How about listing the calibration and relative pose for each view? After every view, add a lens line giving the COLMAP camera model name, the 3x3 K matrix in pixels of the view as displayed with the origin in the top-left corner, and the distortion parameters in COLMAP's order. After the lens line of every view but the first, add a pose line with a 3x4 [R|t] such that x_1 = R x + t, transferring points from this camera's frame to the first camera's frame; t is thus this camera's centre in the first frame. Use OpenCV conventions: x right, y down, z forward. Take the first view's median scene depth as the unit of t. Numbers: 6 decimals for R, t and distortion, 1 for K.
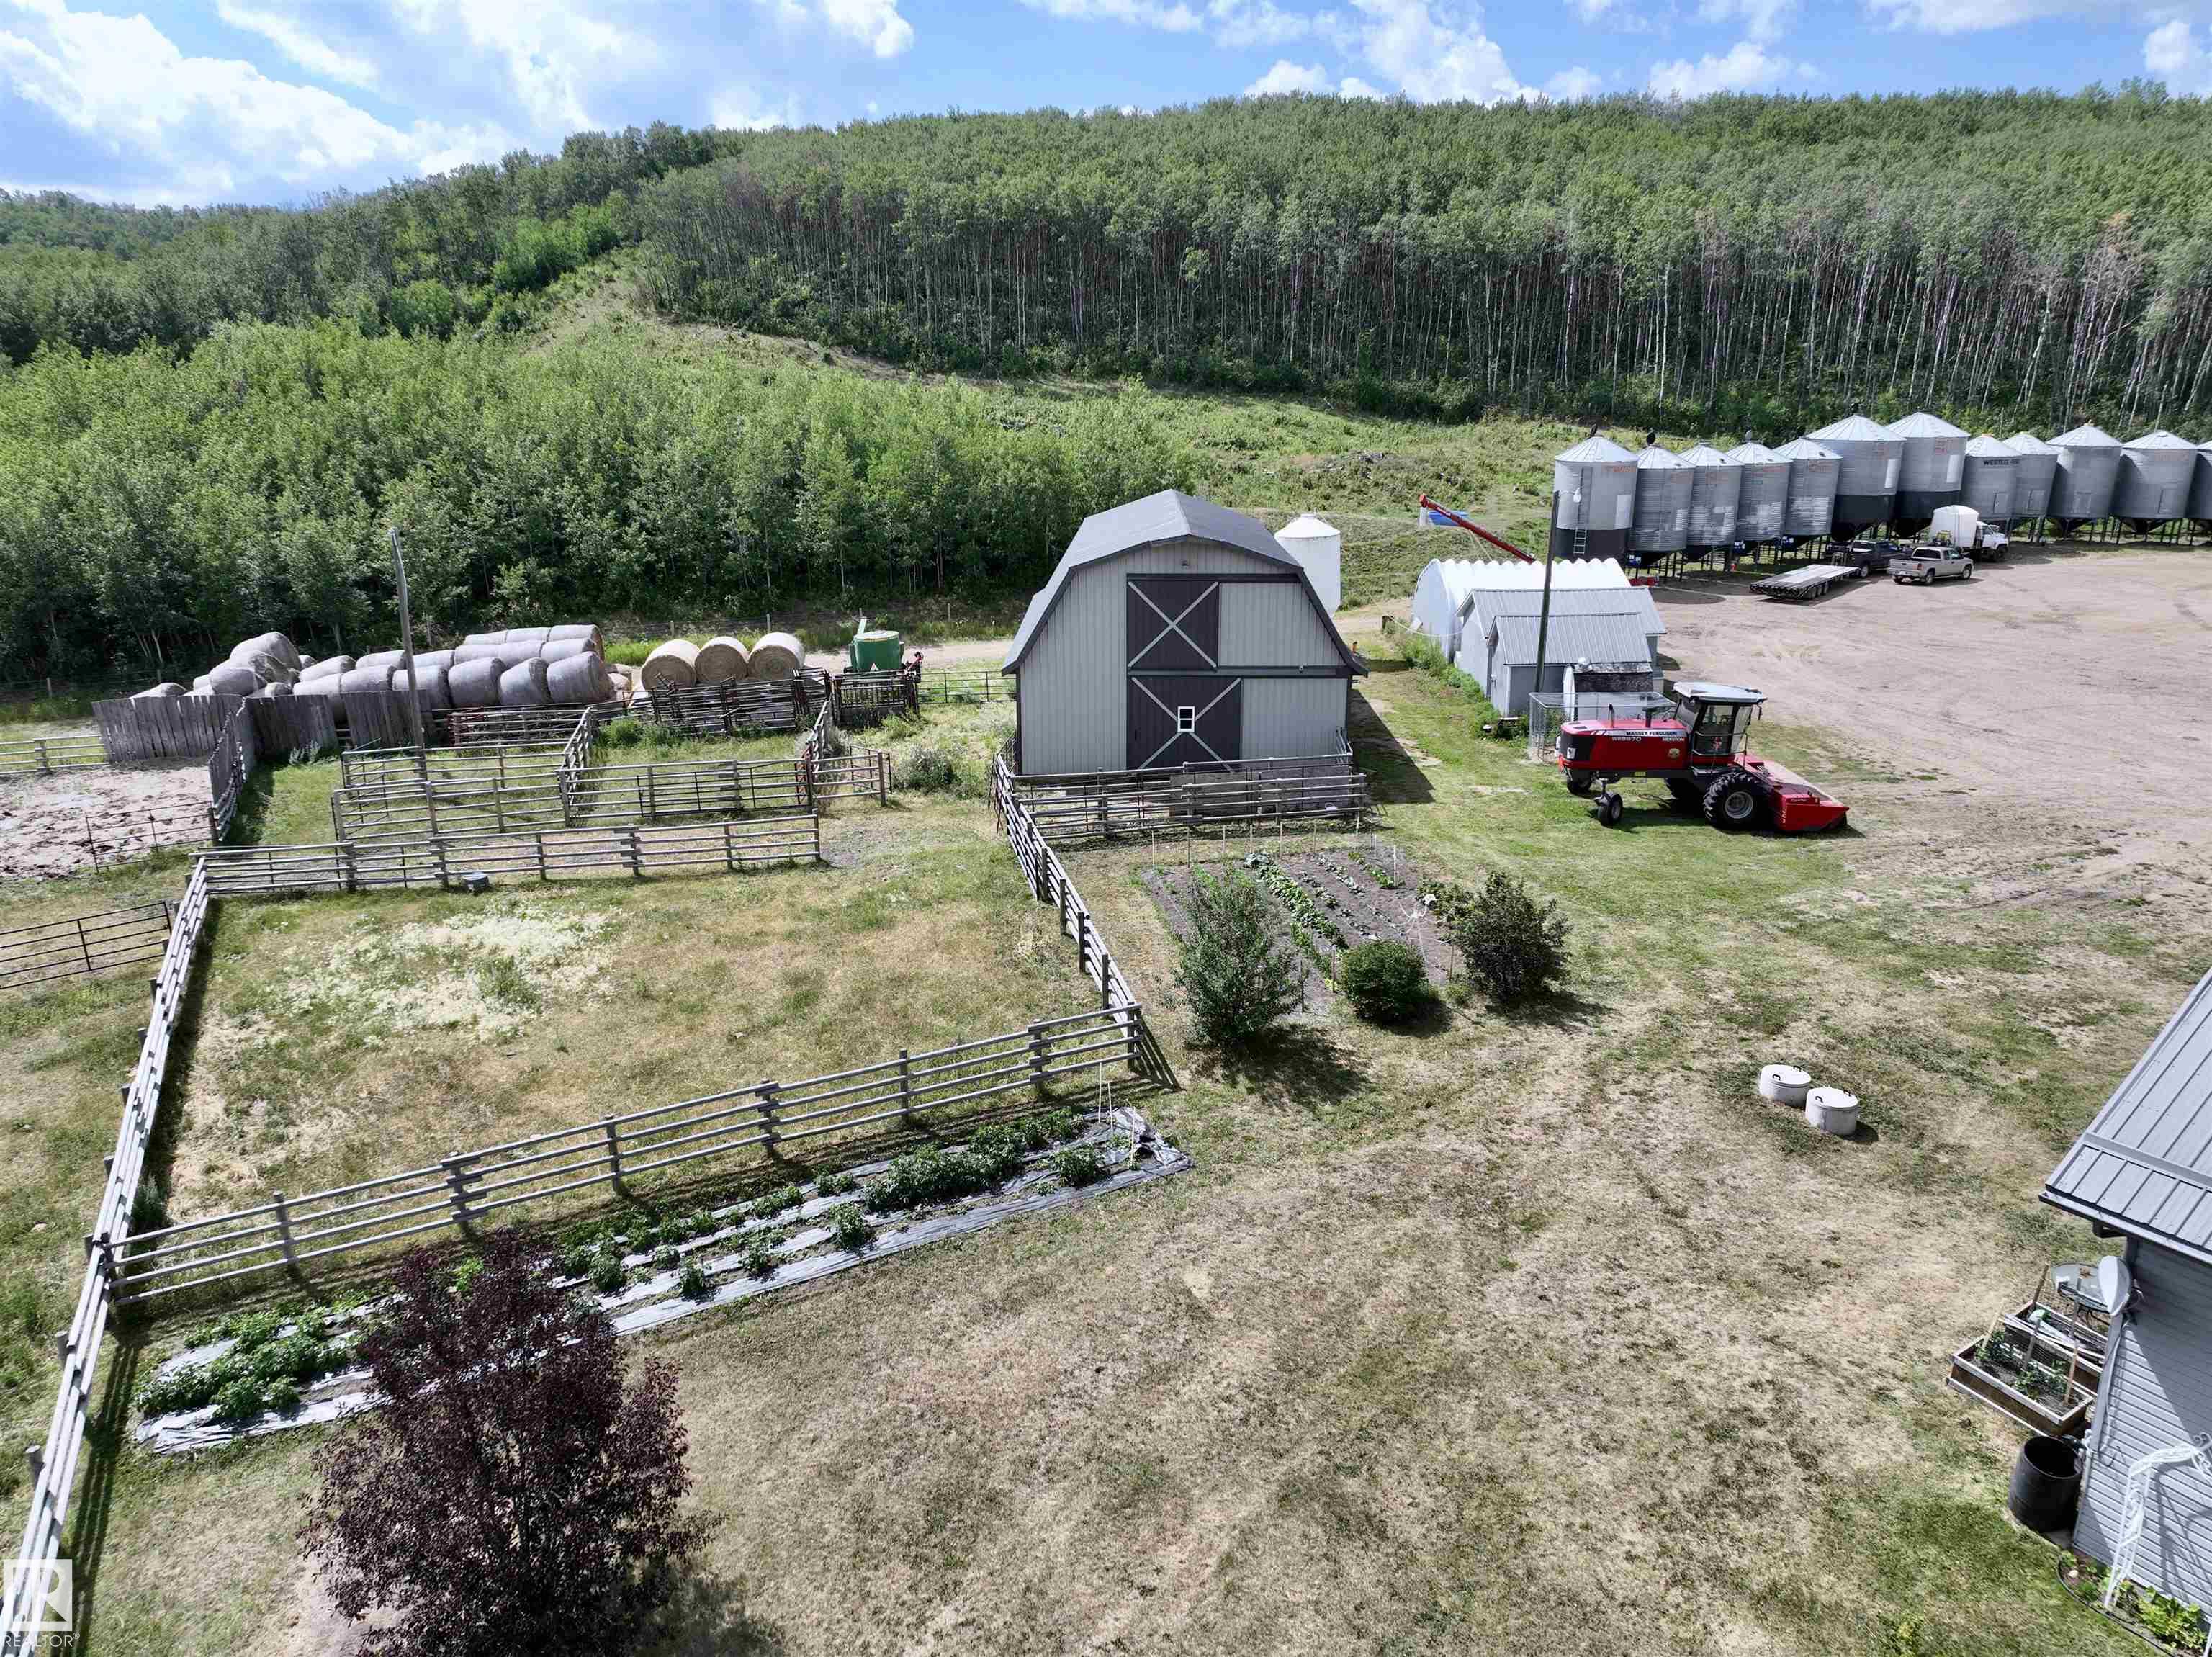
lens RADIAL K [[1555.4, 0, 1106.0], [0, 1555.4, 828.5], [0, 0, 1]] dist [0.006000, 0.007421]
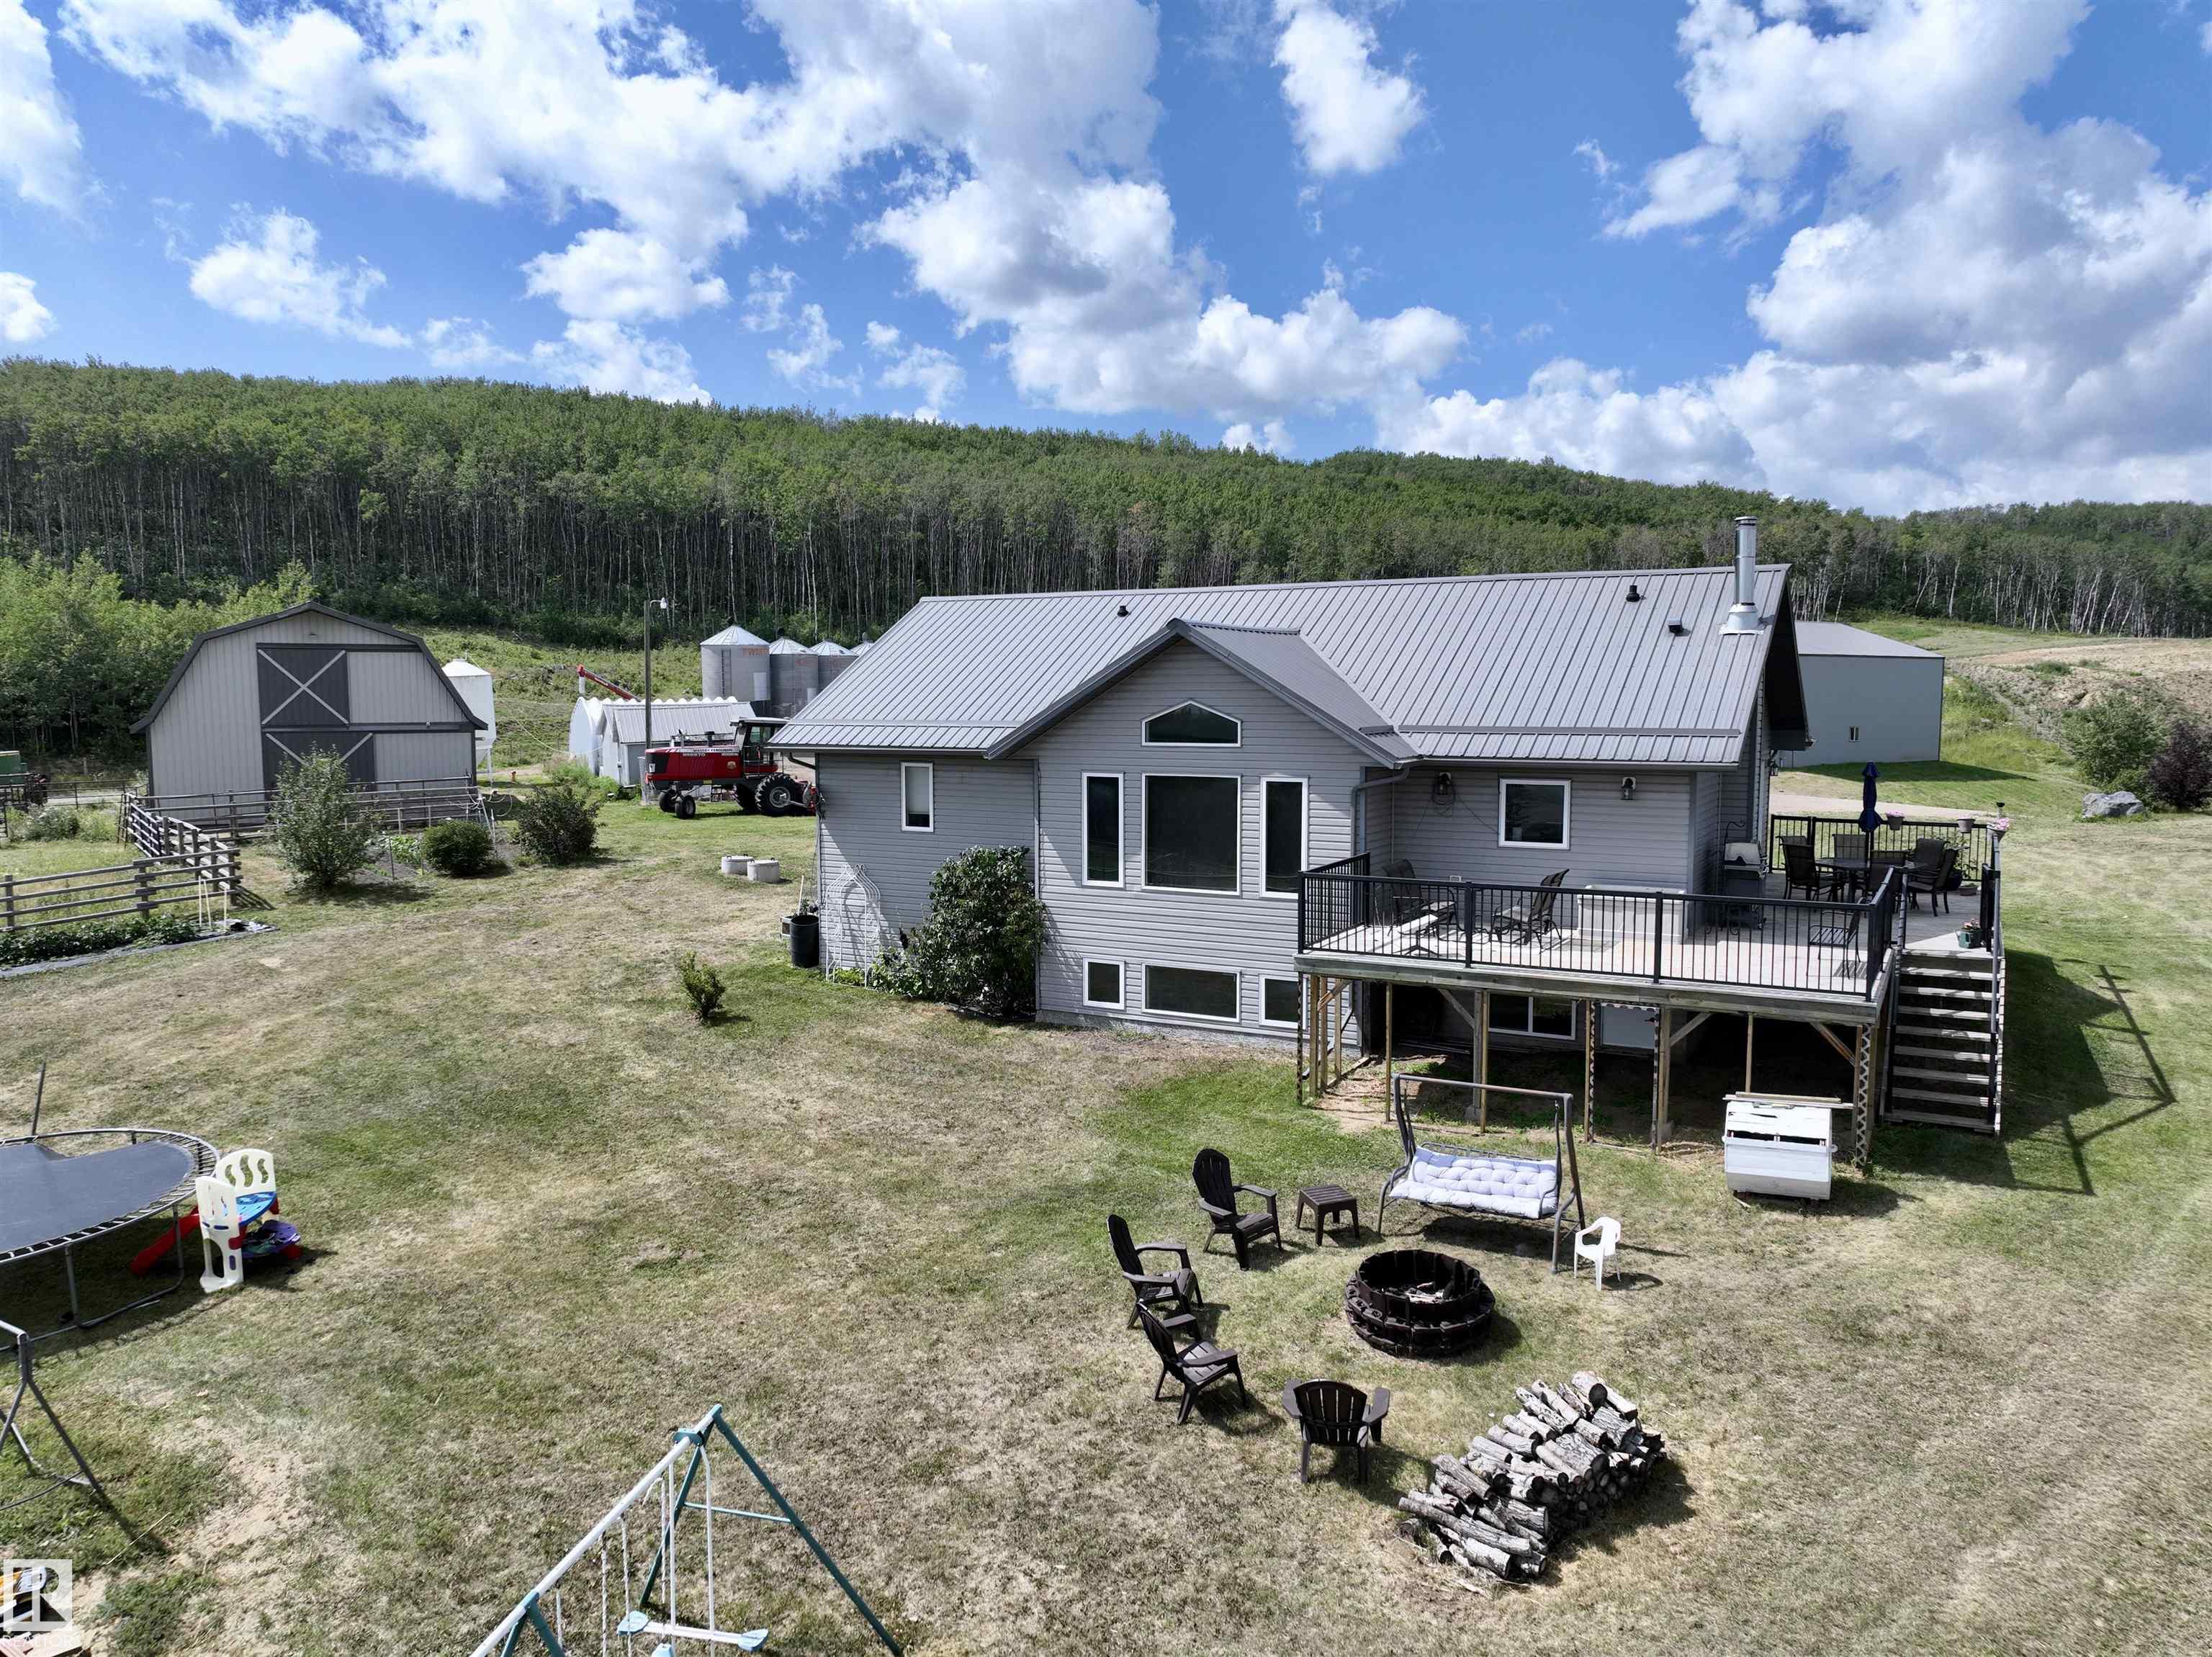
lens RADIAL K [[1556.9, 0, 1106.0], [0, 1556.9, 828.5], [0, 0, 1]] dist [-0.004363, 0.023546]
pose [[0.891193, -0.040232, 0.451836, 0.025090], [0.124977, 0.979287, -0.159305, 0.123219], [-0.436068, 0.198440, 0.877762, -0.135642]]
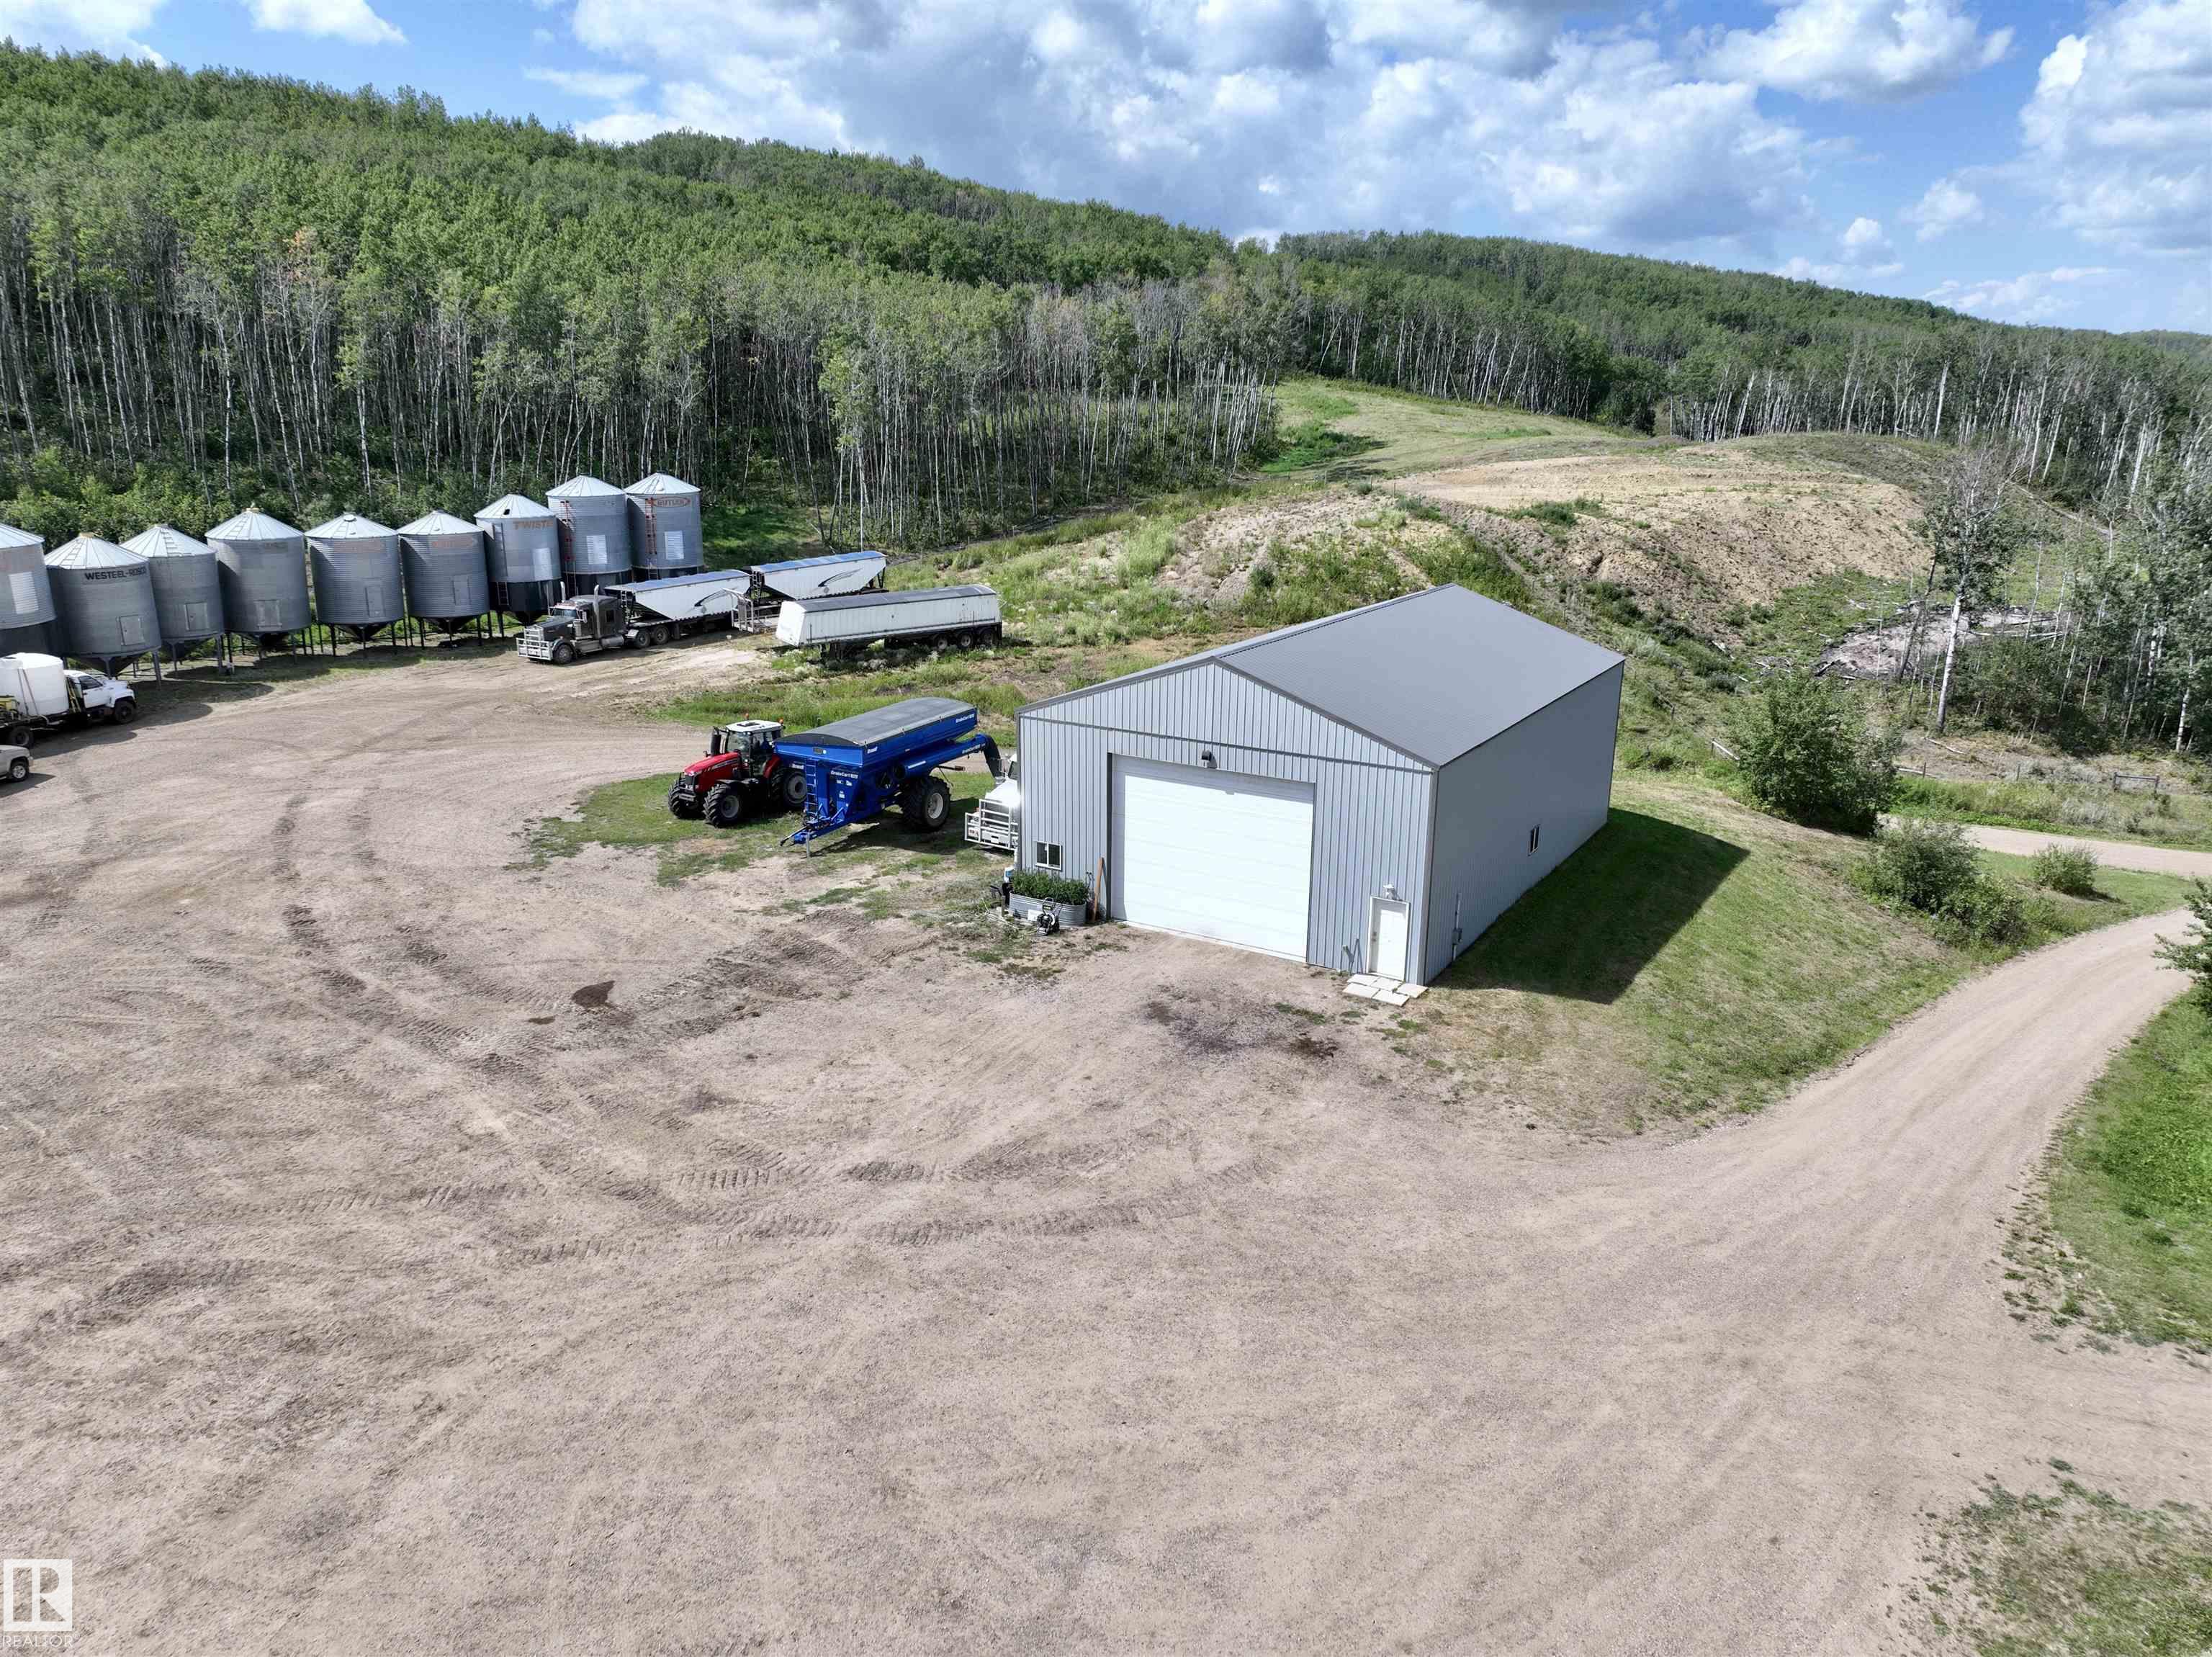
lens RADIAL K [[1556.9, 0, 1106.0], [0, 1556.9, 828.5], [0, 0, 1]] dist [-0.004363, 0.023546]
pose [[0.649656, -0.204680, 0.732157, 0.381013], [0.202366, 0.974887, 0.092974, -0.114422], [-0.732800, 0.087763, 0.674761, 0.239096]]
